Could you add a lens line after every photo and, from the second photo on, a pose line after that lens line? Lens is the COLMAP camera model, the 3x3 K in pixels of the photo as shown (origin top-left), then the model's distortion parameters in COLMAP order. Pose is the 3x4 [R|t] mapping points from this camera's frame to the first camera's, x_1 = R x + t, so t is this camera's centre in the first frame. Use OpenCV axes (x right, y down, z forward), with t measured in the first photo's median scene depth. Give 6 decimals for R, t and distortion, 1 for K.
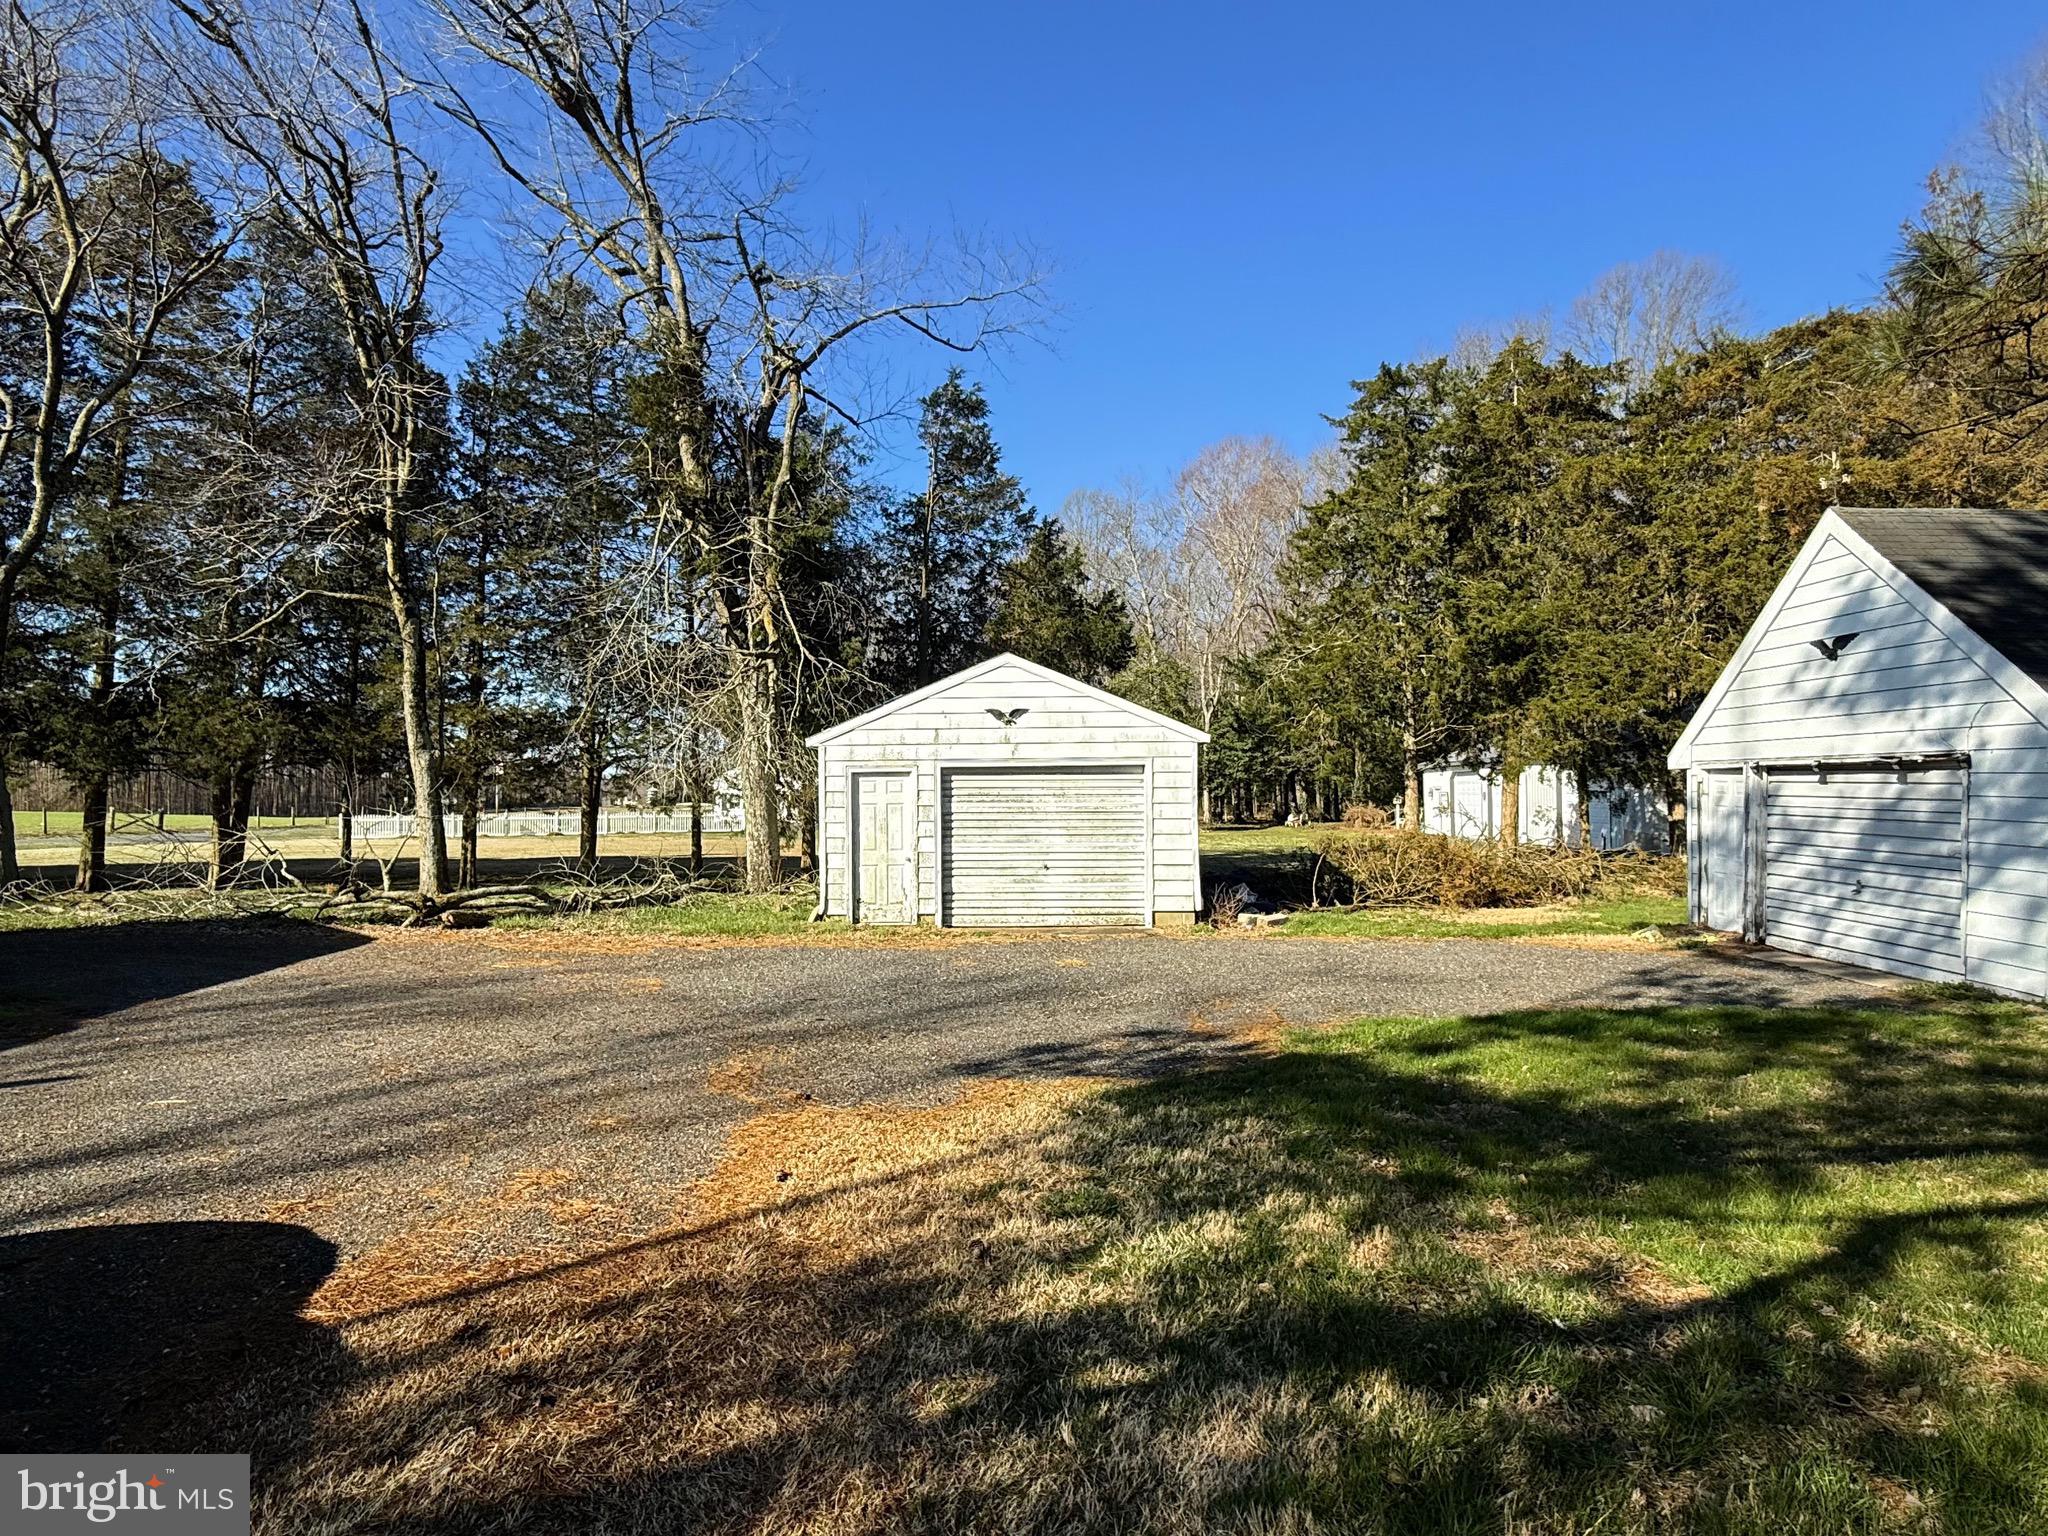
lens RADIAL K [[1078.0, 0, 1017.5], [0, 1078.0, 770.2], [0, 0, 1]] dist [-0.000301, 0.000743]
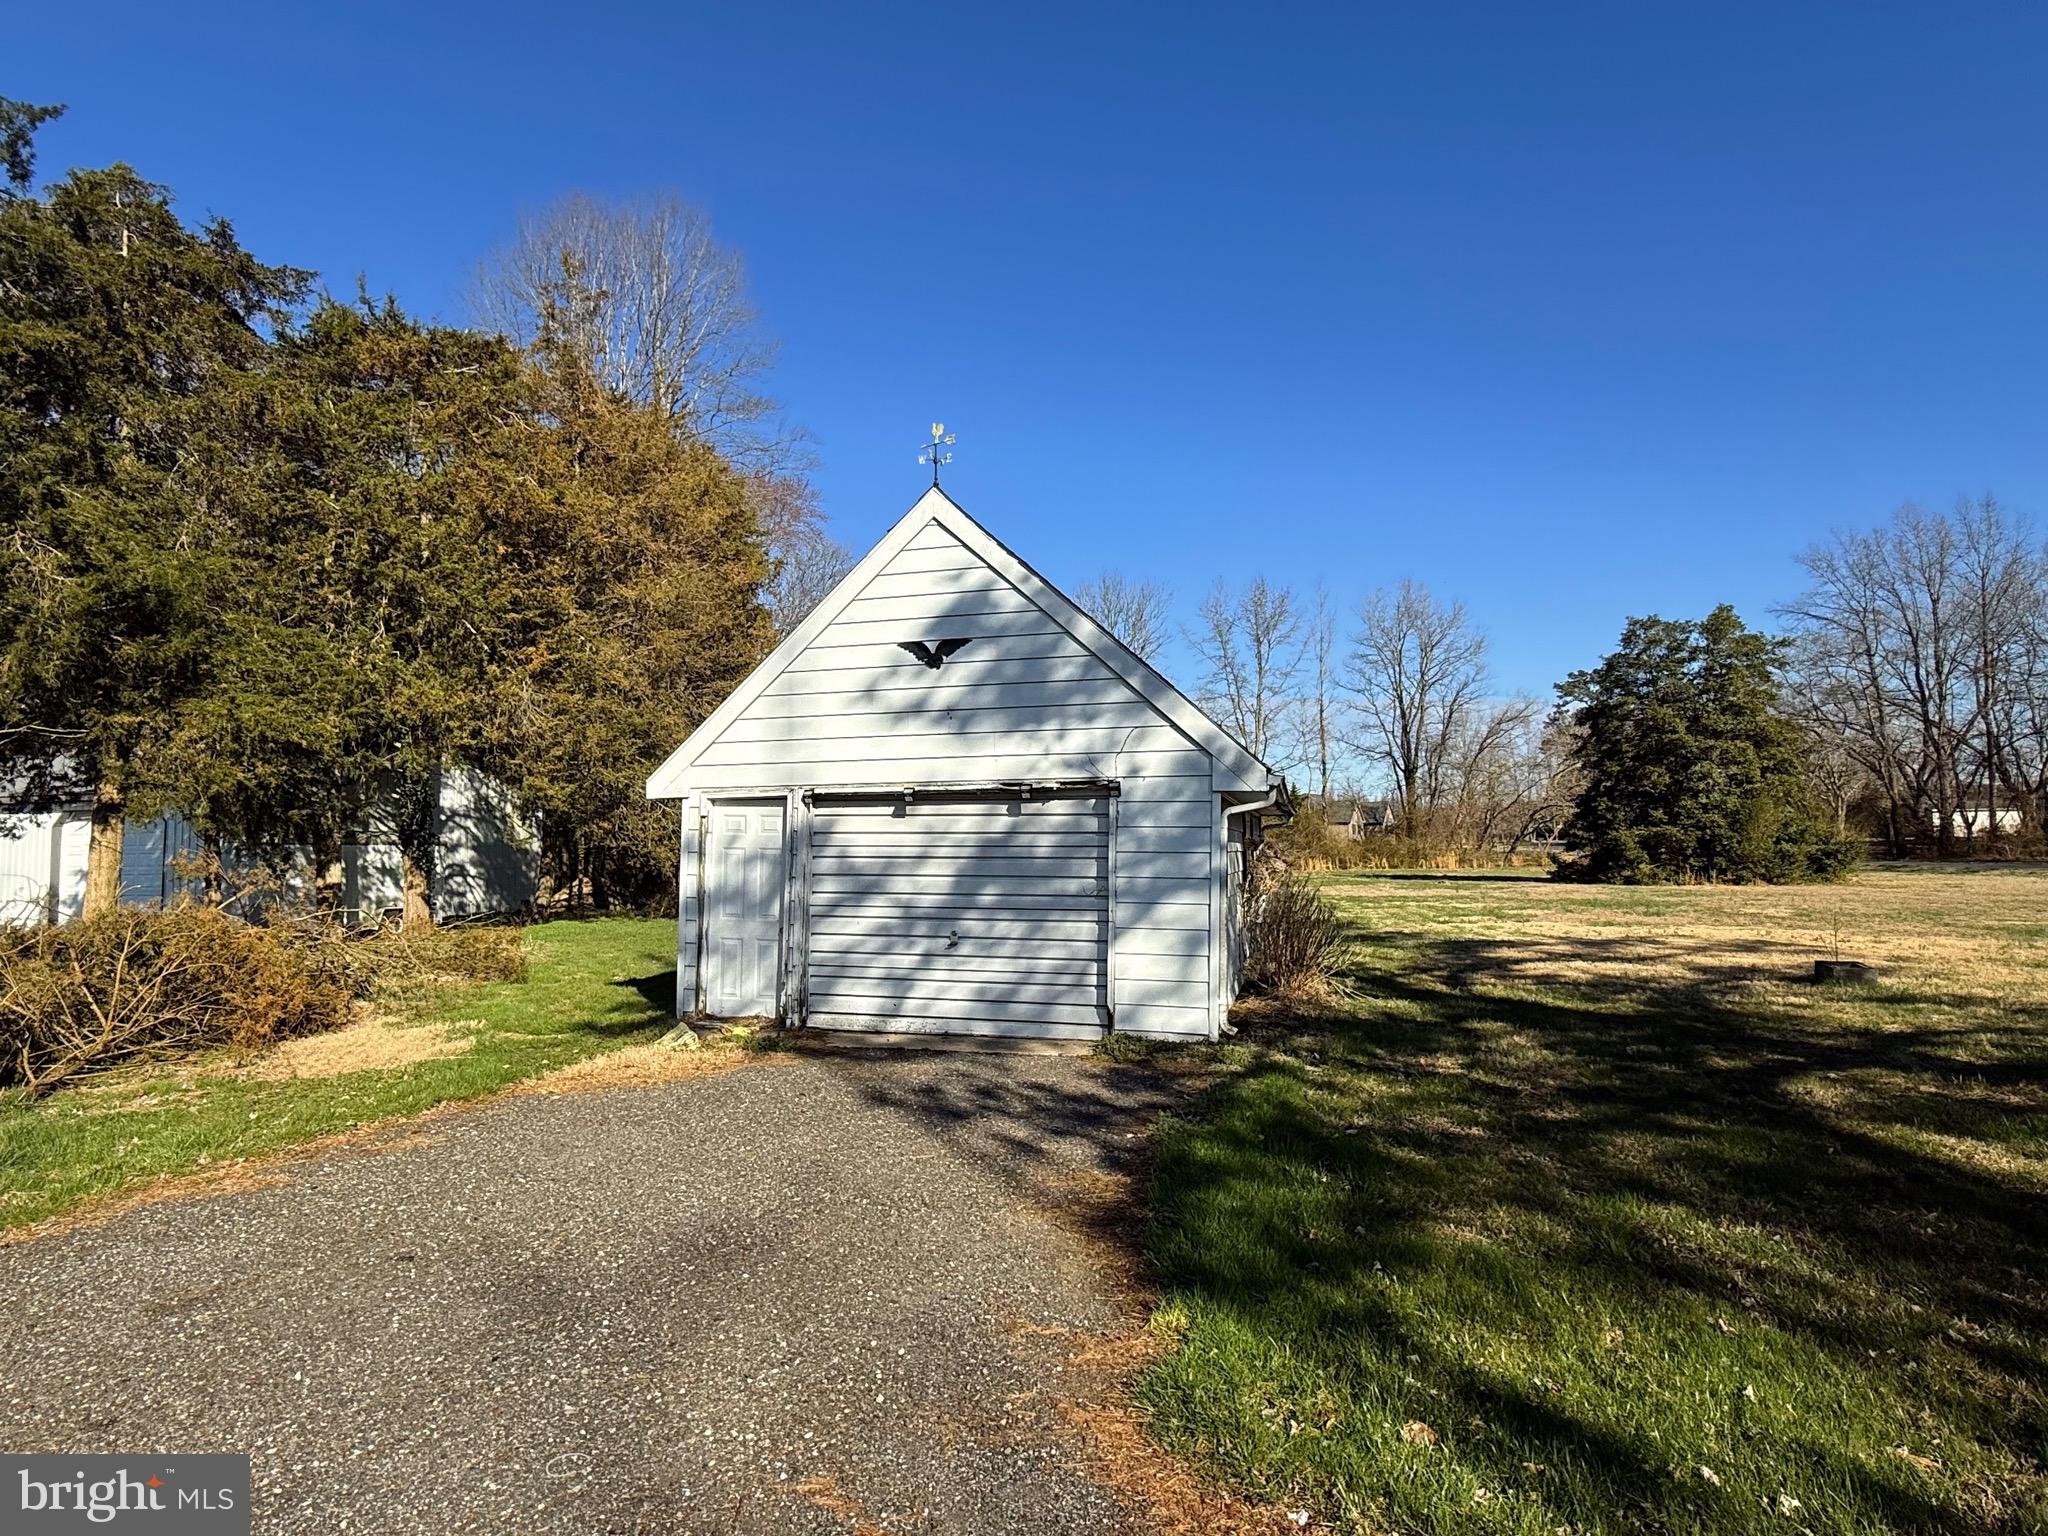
lens RADIAL K [[1079.5, 0, 1020.9], [0, 1079.5, 775.1], [0, 0, 1]] dist [0.001045, -0.001370]
pose [[0.260050, 0.066859, 0.963278, -0.019213], [-0.009715, 0.997731, -0.066627, 0.028290], [-0.965546, 0.007968, 0.260110, 0.567820]]
